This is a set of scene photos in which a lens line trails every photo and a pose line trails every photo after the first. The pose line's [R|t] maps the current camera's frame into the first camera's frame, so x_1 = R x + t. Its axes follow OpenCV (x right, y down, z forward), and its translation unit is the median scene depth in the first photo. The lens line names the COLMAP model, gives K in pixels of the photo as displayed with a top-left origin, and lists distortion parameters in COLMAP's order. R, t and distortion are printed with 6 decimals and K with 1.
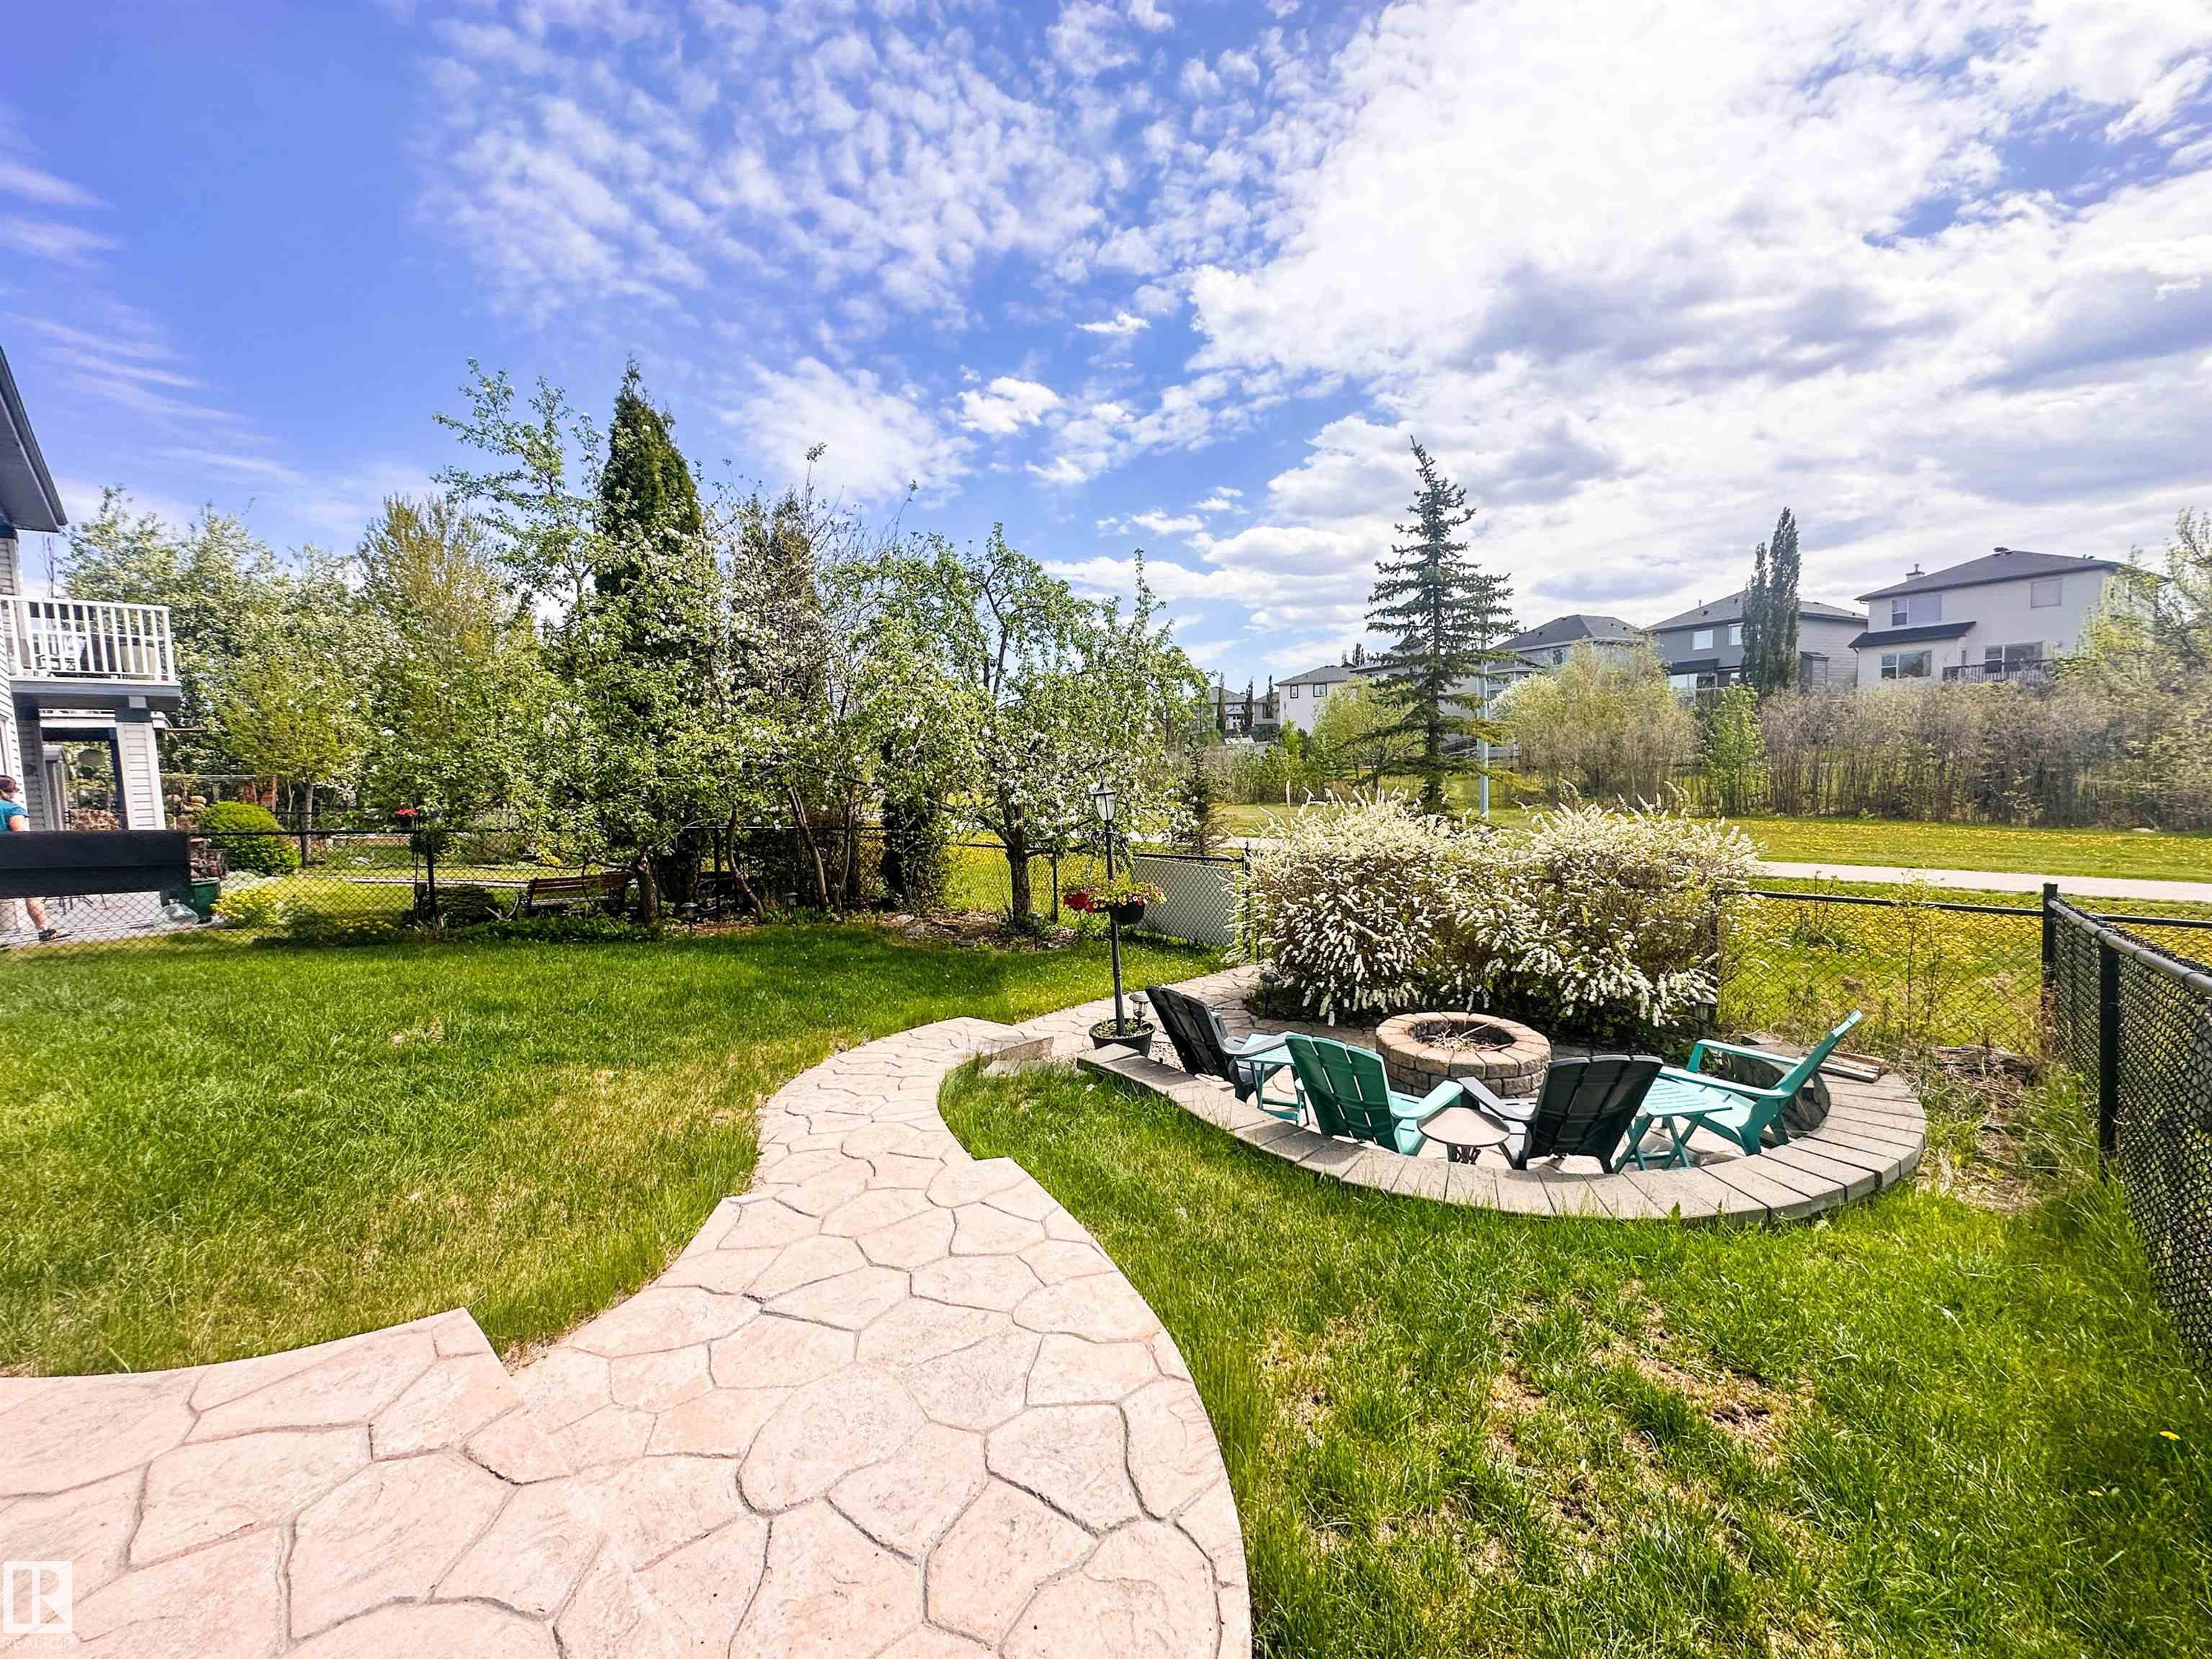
lens RADIAL K [[895.6, 0, 1106.8], [0, 895.6, 838.7], [0, 0, 1]] dist [-0.002222, 0.000670]
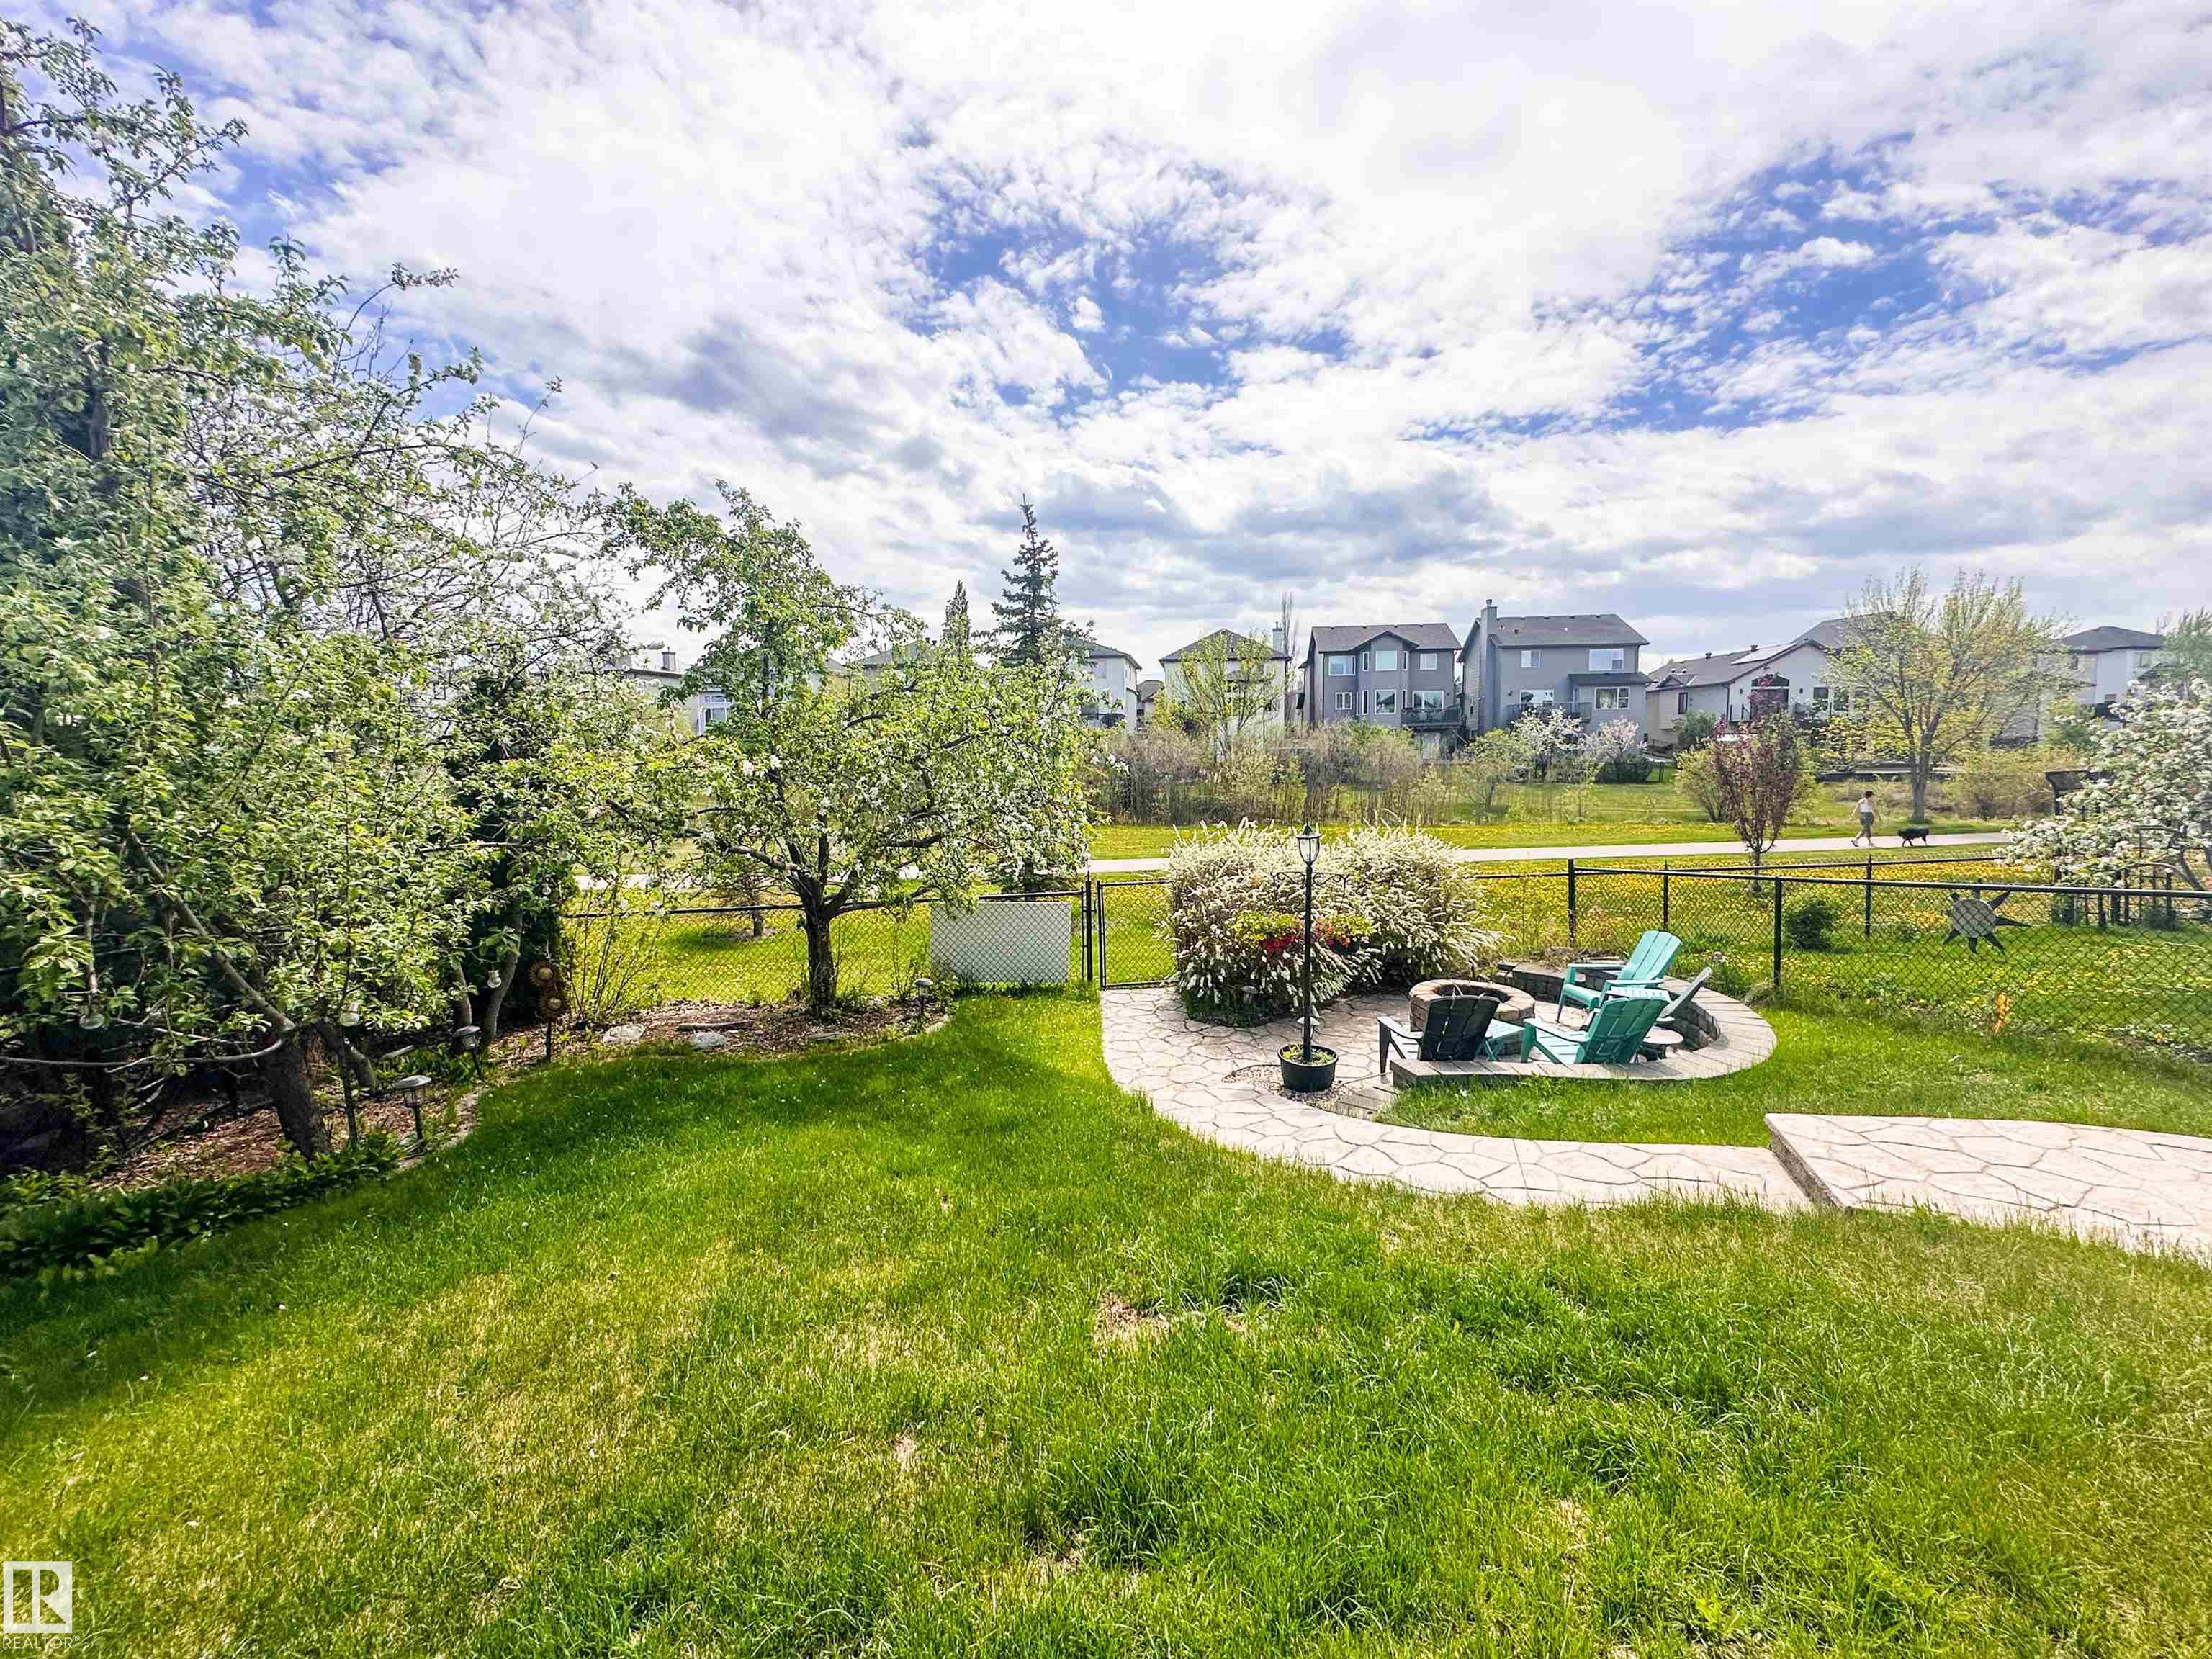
lens RADIAL K [[893.0, 0, 1113.0], [0, 893.0, 847.7], [0, 0, 1]] dist [0.001066, -0.000045]
pose [[0.617151, -0.066923, 0.783993, -0.947222], [0.071613, 0.997019, 0.028734, -0.082746], [-0.783579, 0.038411, 0.620104, 0.500469]]
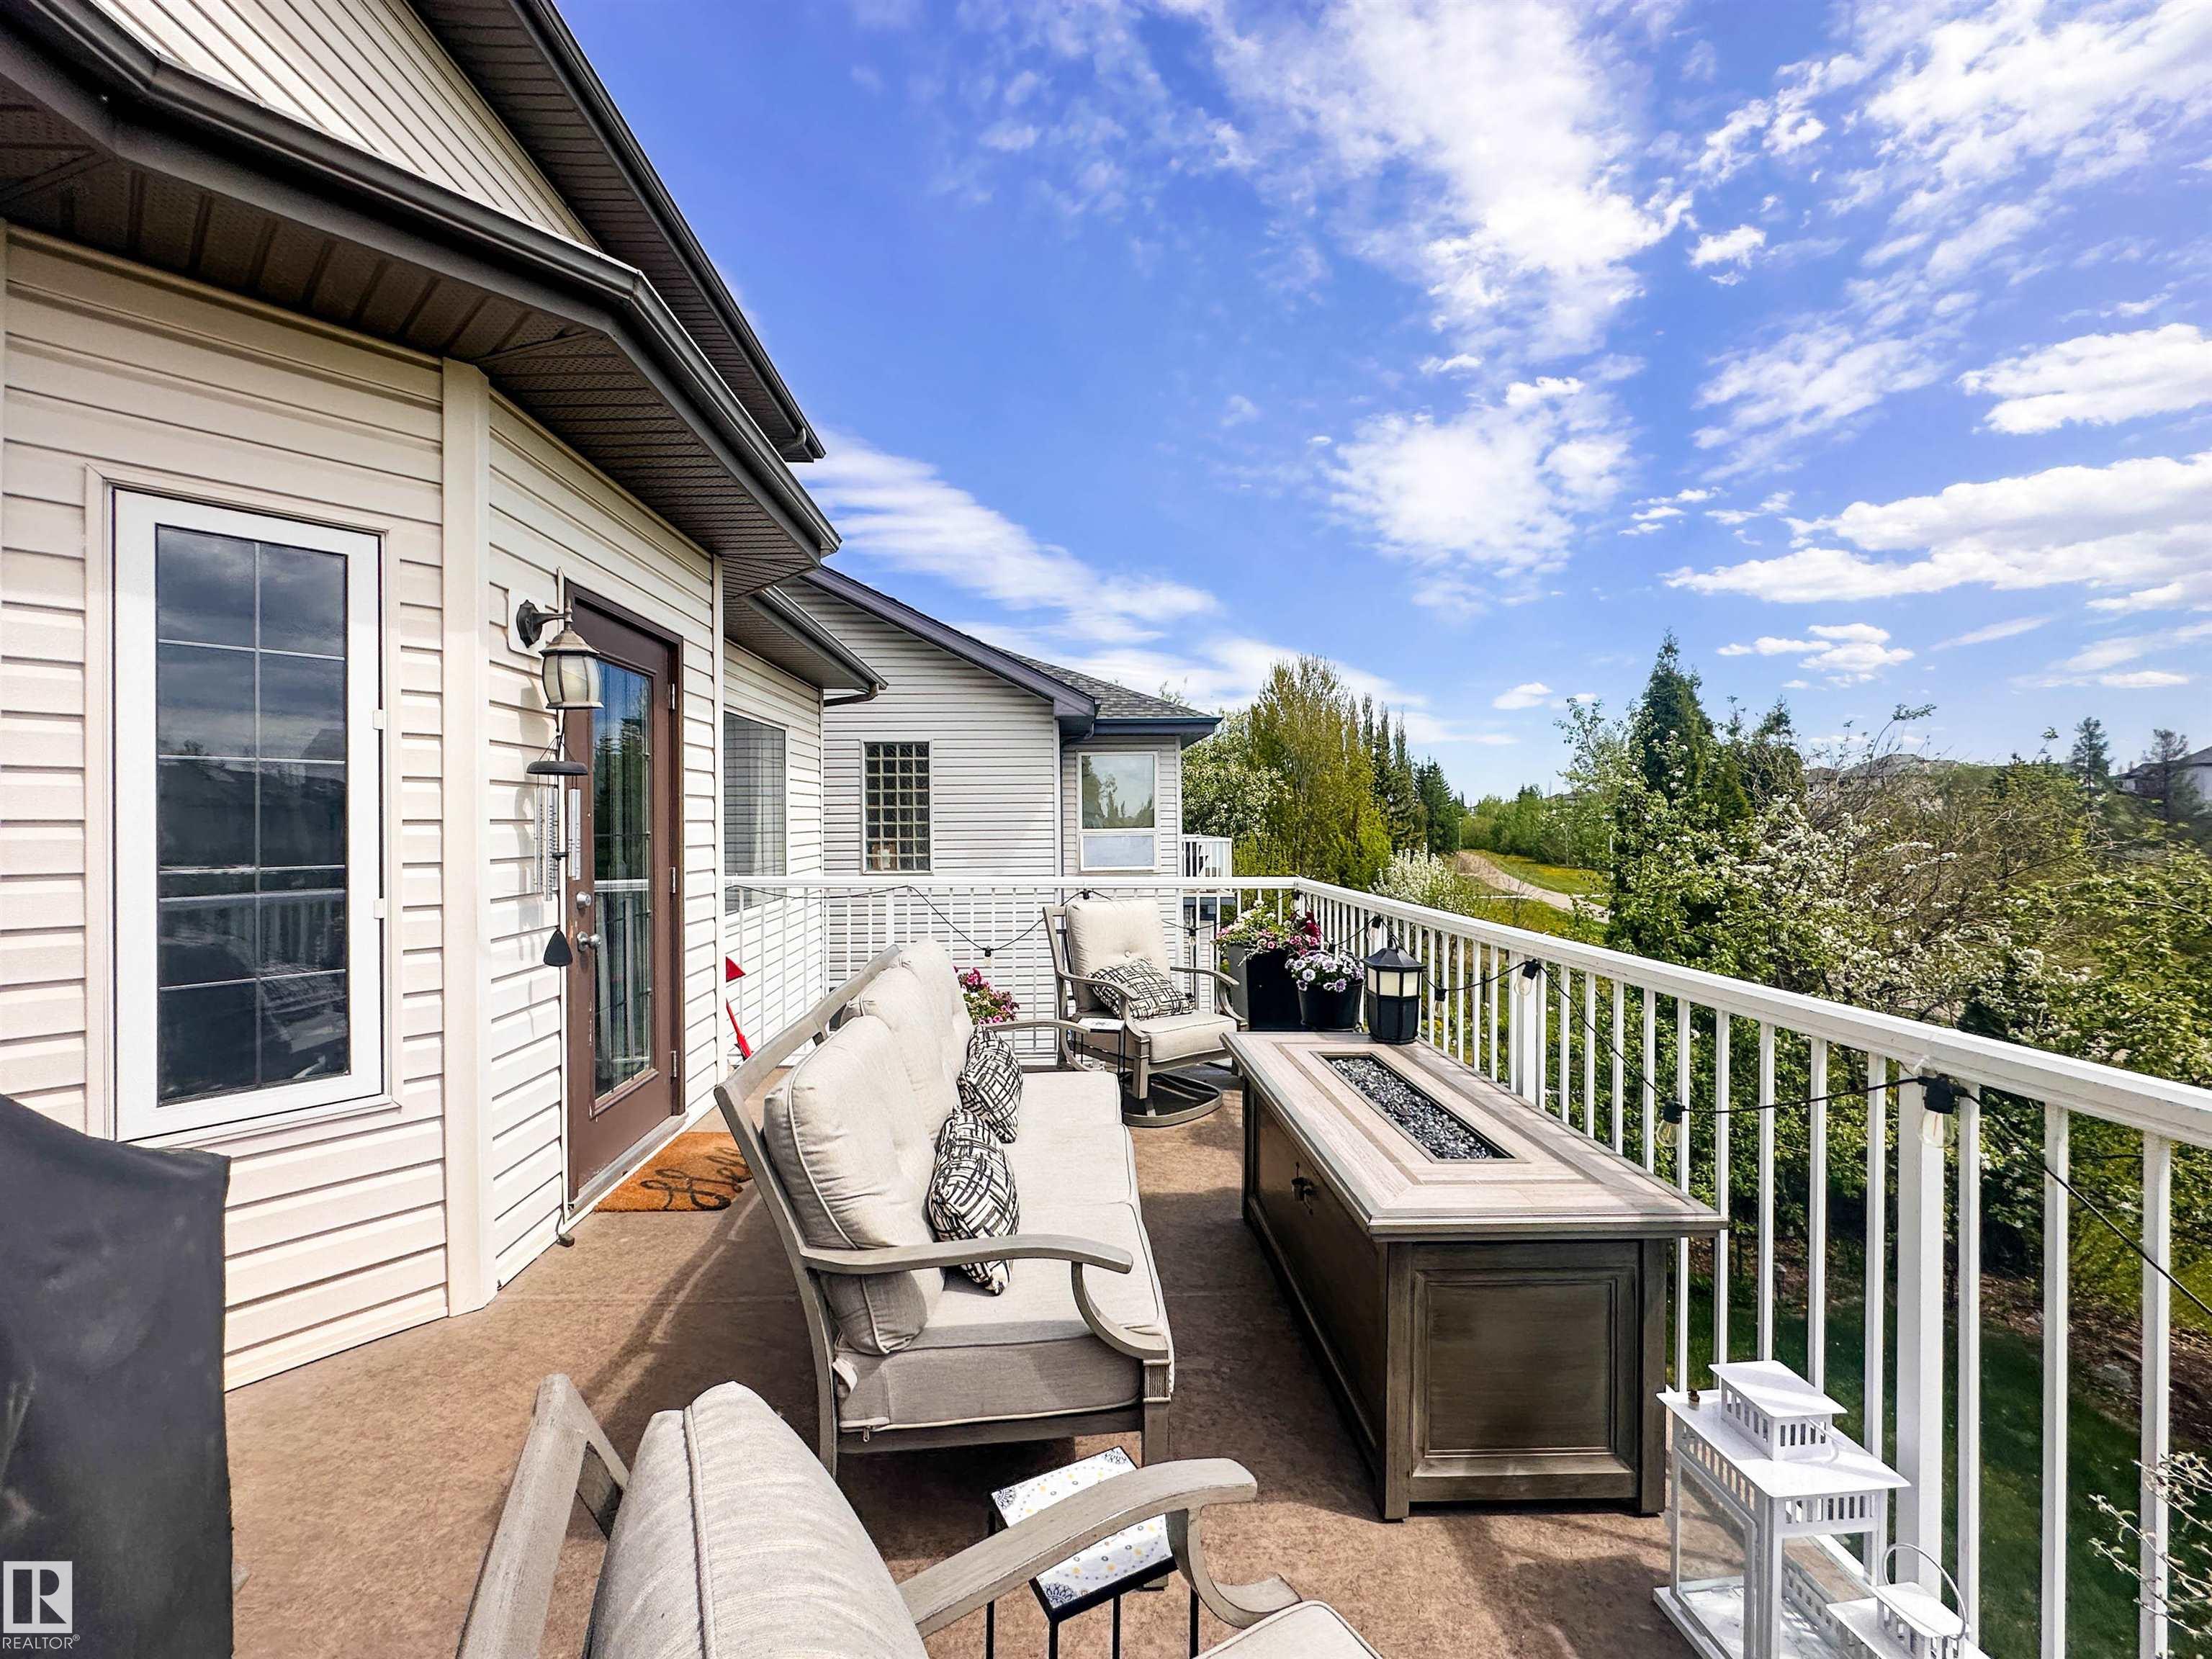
lens RADIAL K [[895.6, 0, 1106.8], [0, 895.6, 838.7], [0, 0, 1]] dist [-0.002222, 0.000670]
pose [[0.721415, 0.027130, -0.691971, -0.534561], [-0.070969, 0.996868, -0.034905, -0.430432], [0.688857, 0.074290, 0.721081, -0.254886]]
